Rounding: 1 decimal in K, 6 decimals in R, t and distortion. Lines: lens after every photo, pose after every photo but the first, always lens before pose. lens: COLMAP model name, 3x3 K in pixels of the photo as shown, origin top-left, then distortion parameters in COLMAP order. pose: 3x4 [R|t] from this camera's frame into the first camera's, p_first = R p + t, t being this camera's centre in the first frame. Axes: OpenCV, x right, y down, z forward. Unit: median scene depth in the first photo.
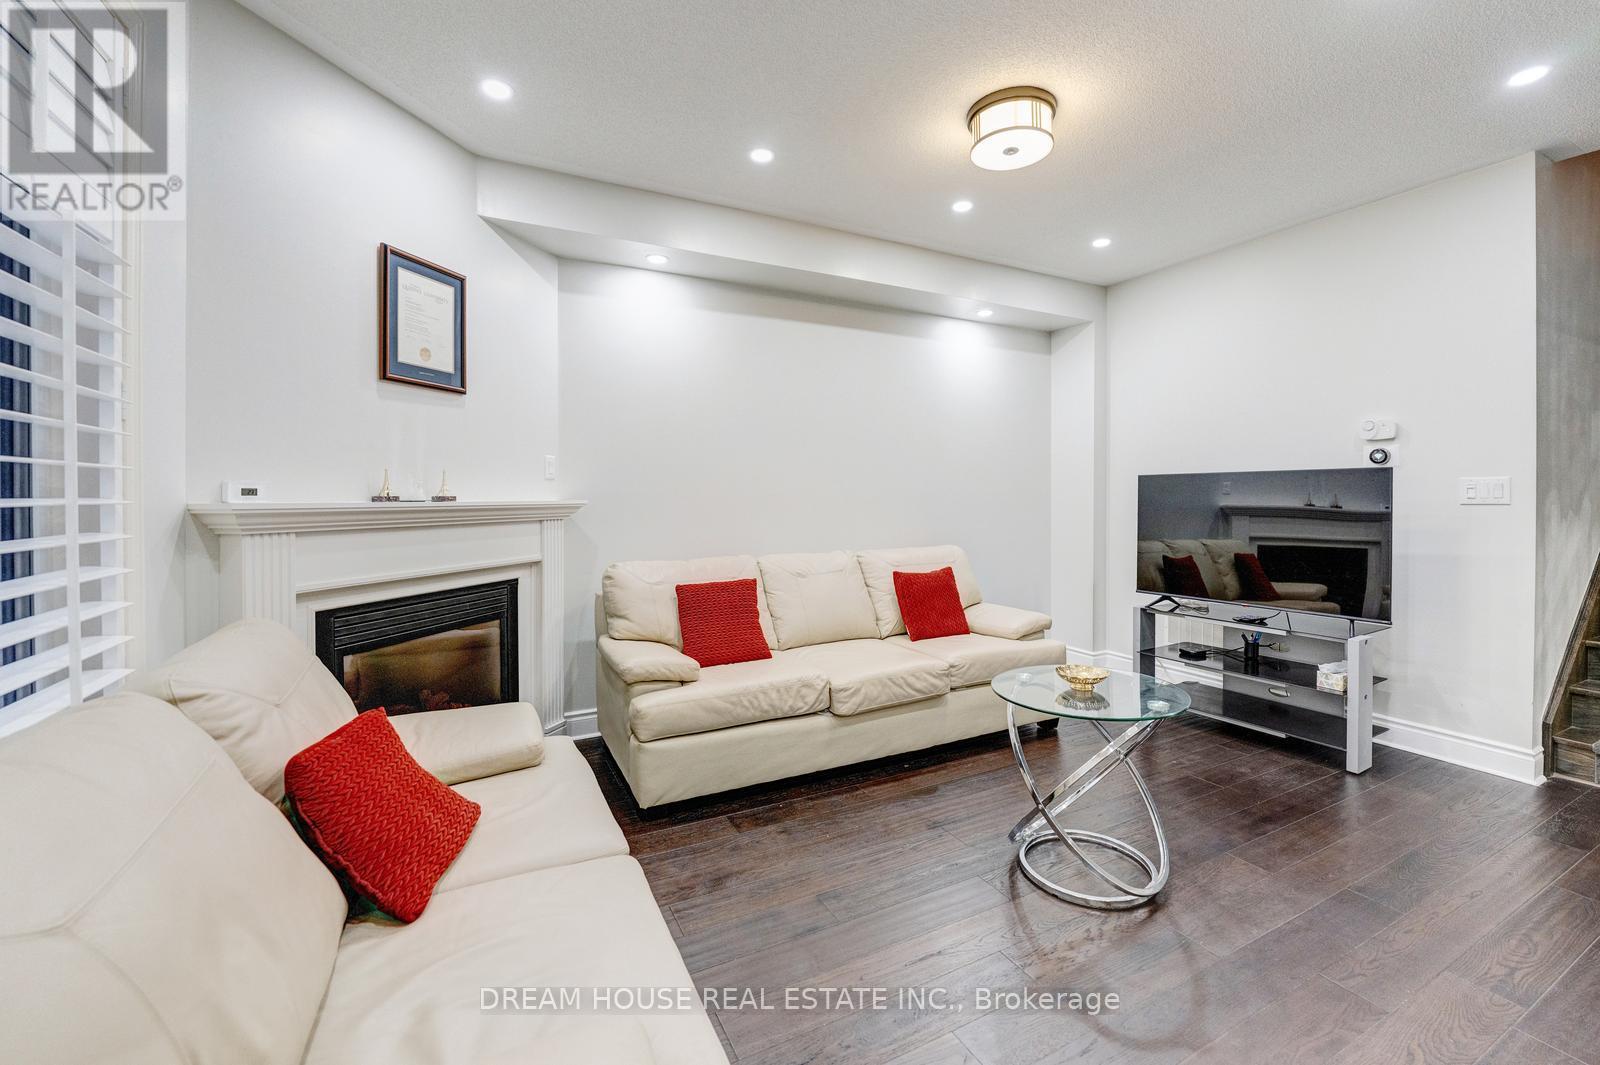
lens RADIAL K [[662.1, 0, 806.0], [0, 662.1, 504.9], [0, 0, 1]] dist [-0.015601, 0.000215]
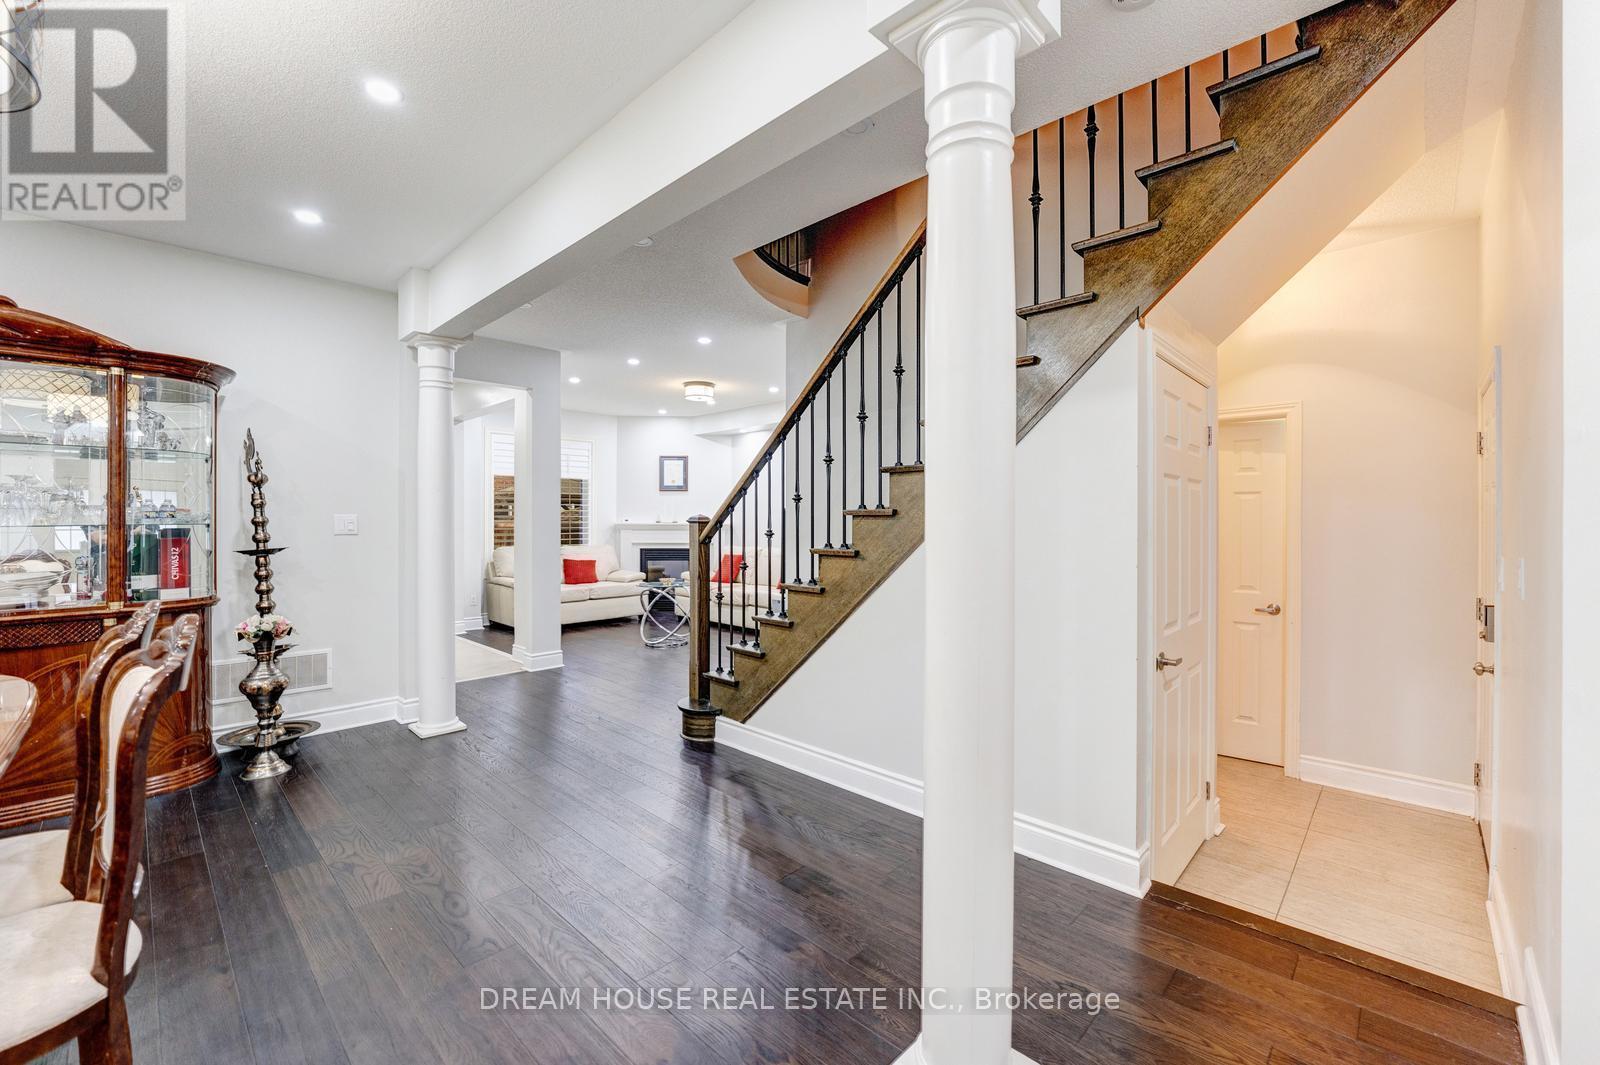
lens RADIAL K [[651.5, 0, 802.9], [0, 651.5, 513.4], [0, 0, 1]] dist [-0.016839, 0.000280]
pose [[0.336183, -0.011858, -0.941722, 2.776132], [-0.012058, 0.999785, -0.016893, -0.005229], [0.941719, 0.017034, 0.335968, 0.444202]]
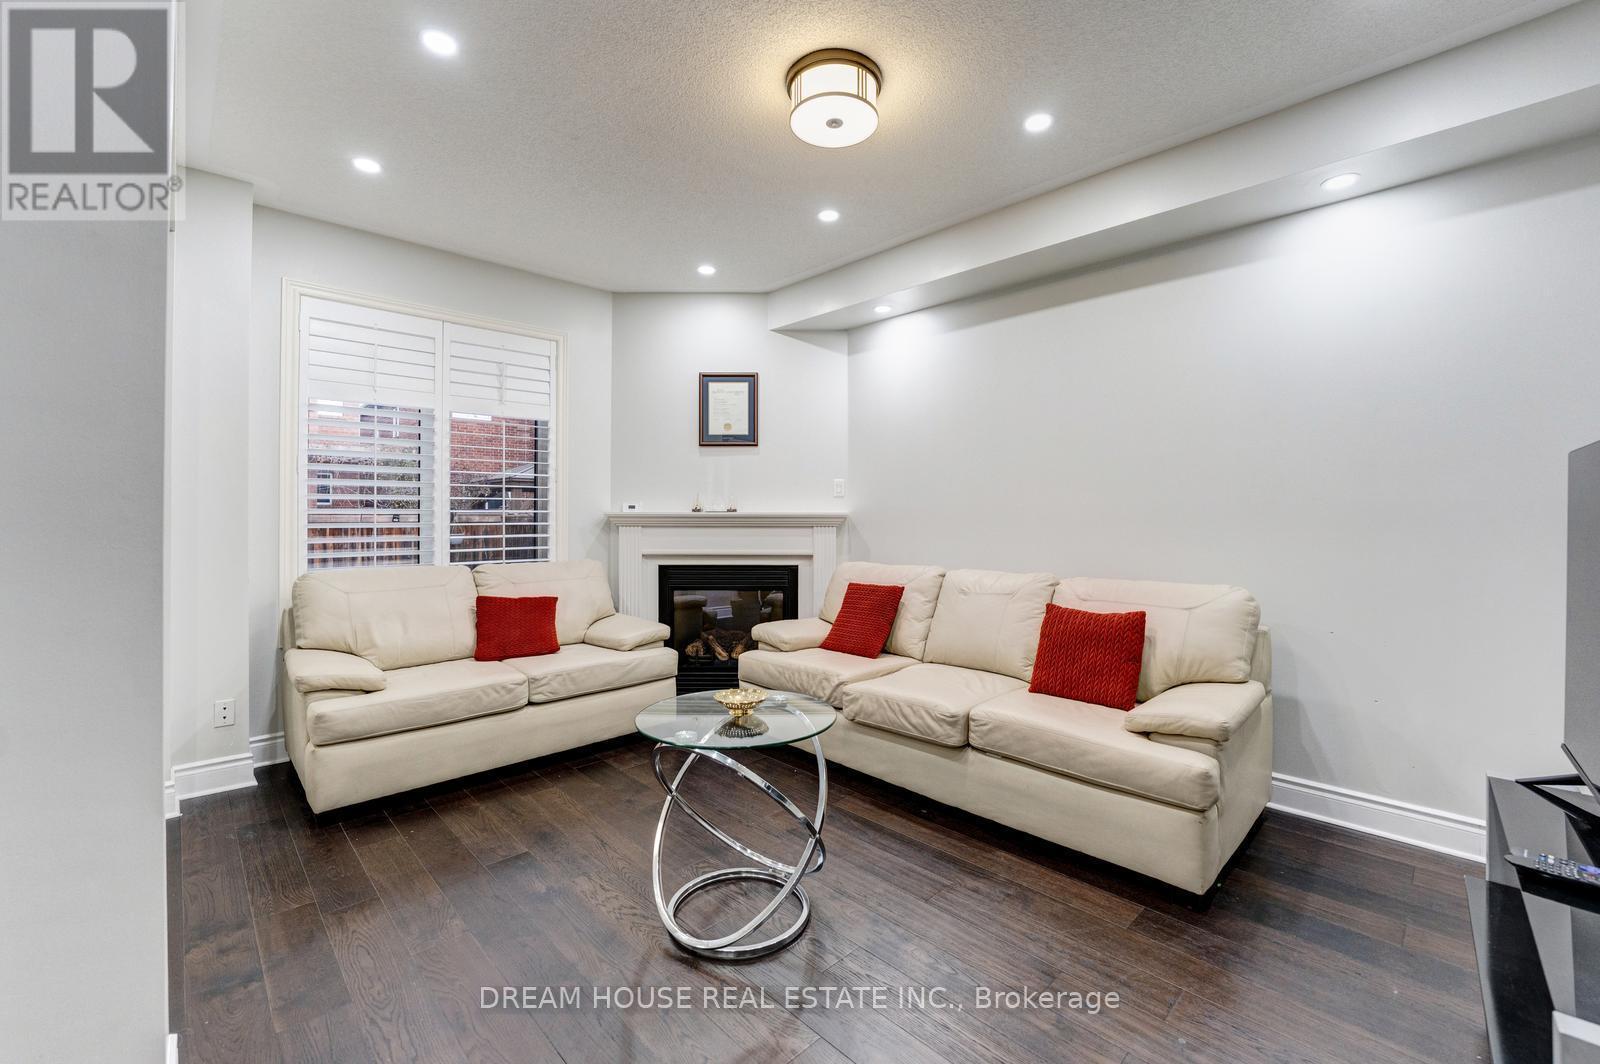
lens RADIAL K [[651.5, 0, 802.9], [0, 651.5, 512.9], [0, 0, 1]] dist [-0.016839, 0.000280]
pose [[0.289551, 0.002543, -0.957159, 1.038843], [-0.013007, 0.999915, -0.001278, -0.003223], [0.957074, 0.012820, 0.289560, 0.647005]]
